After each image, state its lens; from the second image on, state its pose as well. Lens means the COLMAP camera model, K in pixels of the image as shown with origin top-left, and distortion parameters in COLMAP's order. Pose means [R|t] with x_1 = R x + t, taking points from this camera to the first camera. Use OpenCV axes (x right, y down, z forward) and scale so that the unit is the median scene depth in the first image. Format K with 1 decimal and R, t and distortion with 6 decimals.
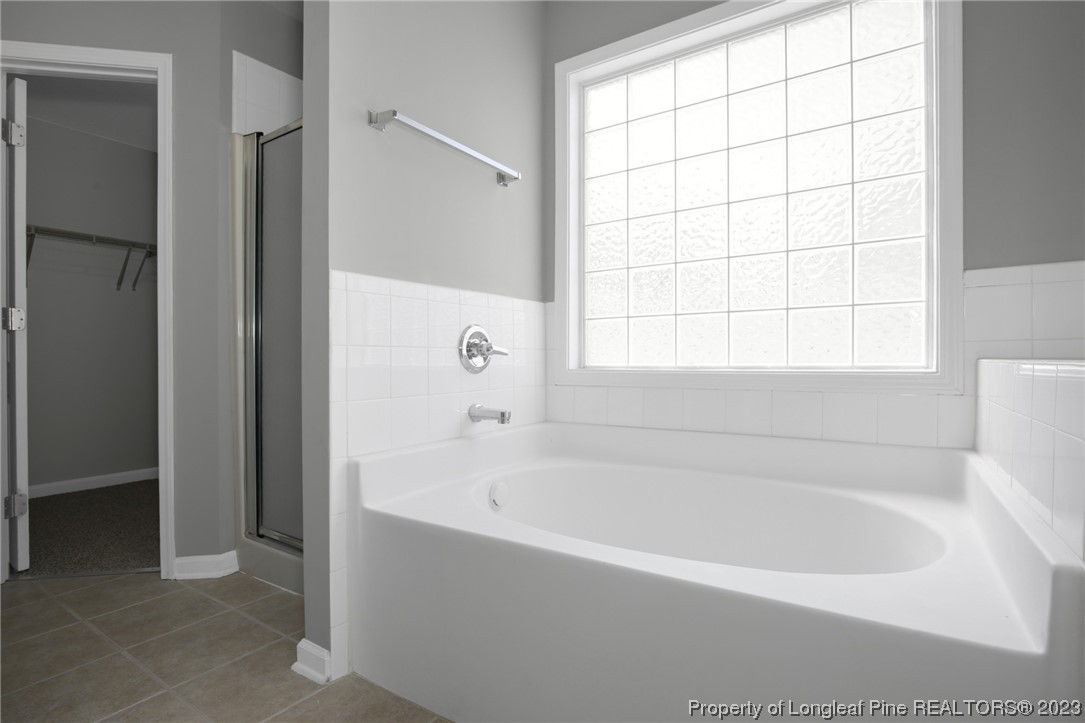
lens RADIAL K [[537.6, 0, 543.5], [0, 537.6, 361.8], [0, 0, 1]] dist [-0.025997, -0.000037]
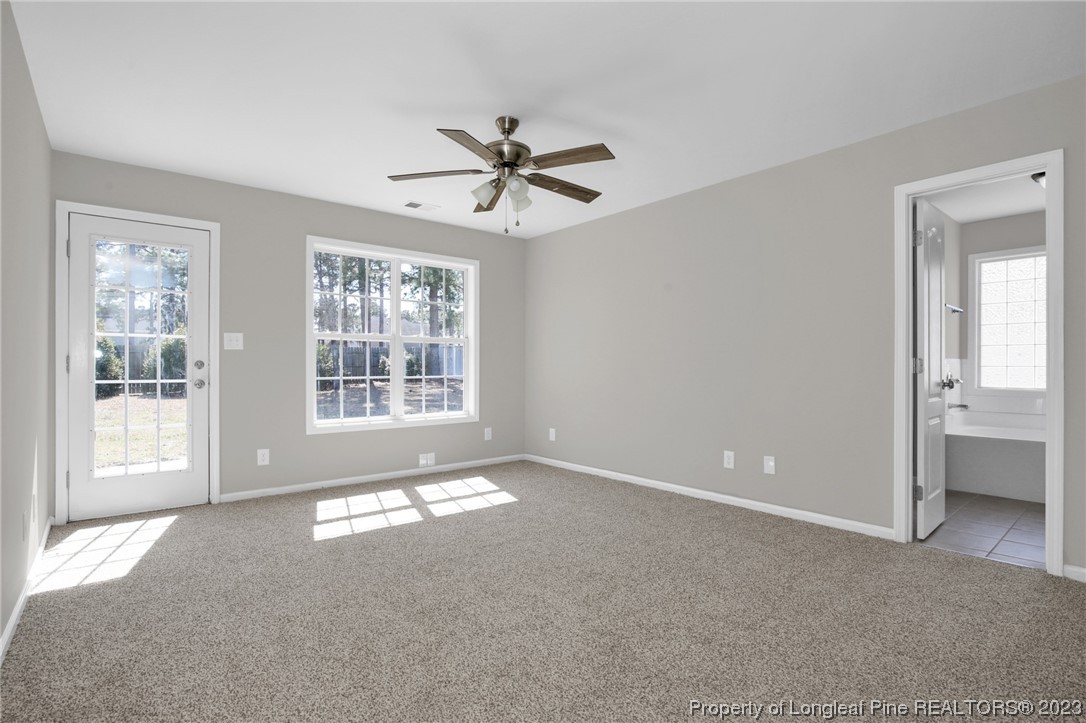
lens RADIAL K [[538.1, 0, 544.0], [0, 538.1, 361.8], [0, 0, 1]] dist [-0.025997, -0.000037]
pose [[0.964924, 0.013993, -0.262156, -1.330781], [-0.016552, 0.999834, -0.007557, -0.062310], [0.262007, 0.011631, 0.964996, -1.945762]]
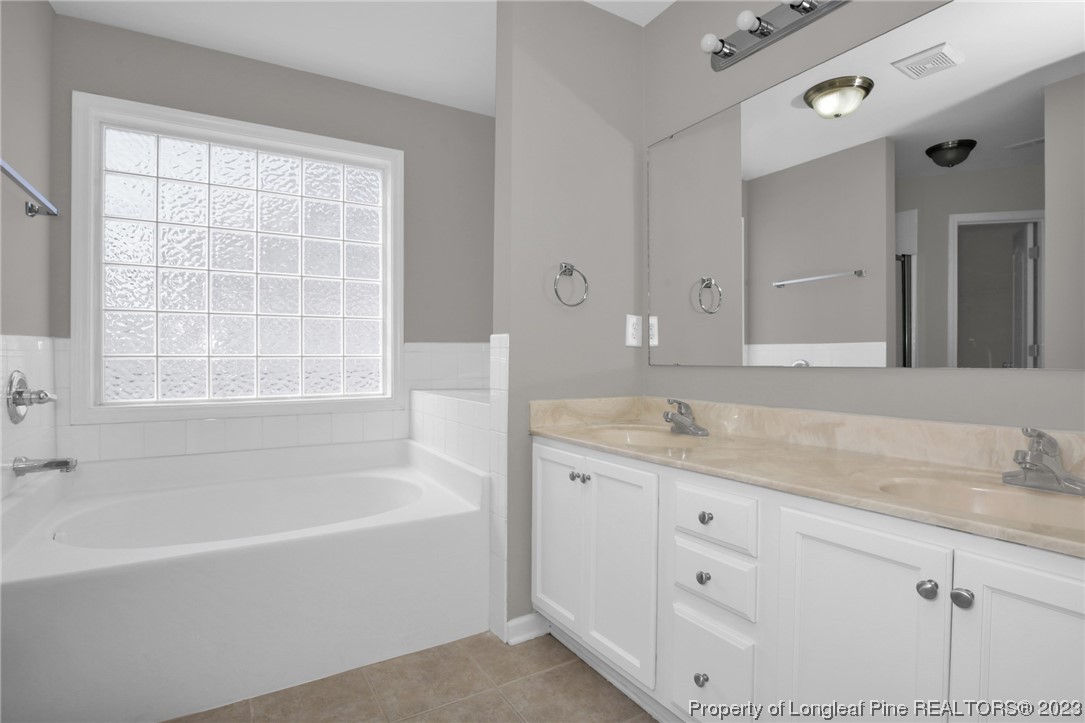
lens RADIAL K [[537.6, 0, 543.5], [0, 537.6, 361.8], [0, 0, 1]] dist [-0.025997, -0.000037]
pose [[0.431336, -0.001473, 0.902190, -0.549287], [0.003522, 0.999994, -0.000051, -0.080560], [-0.902185, 0.003199, 0.431338, -0.206127]]
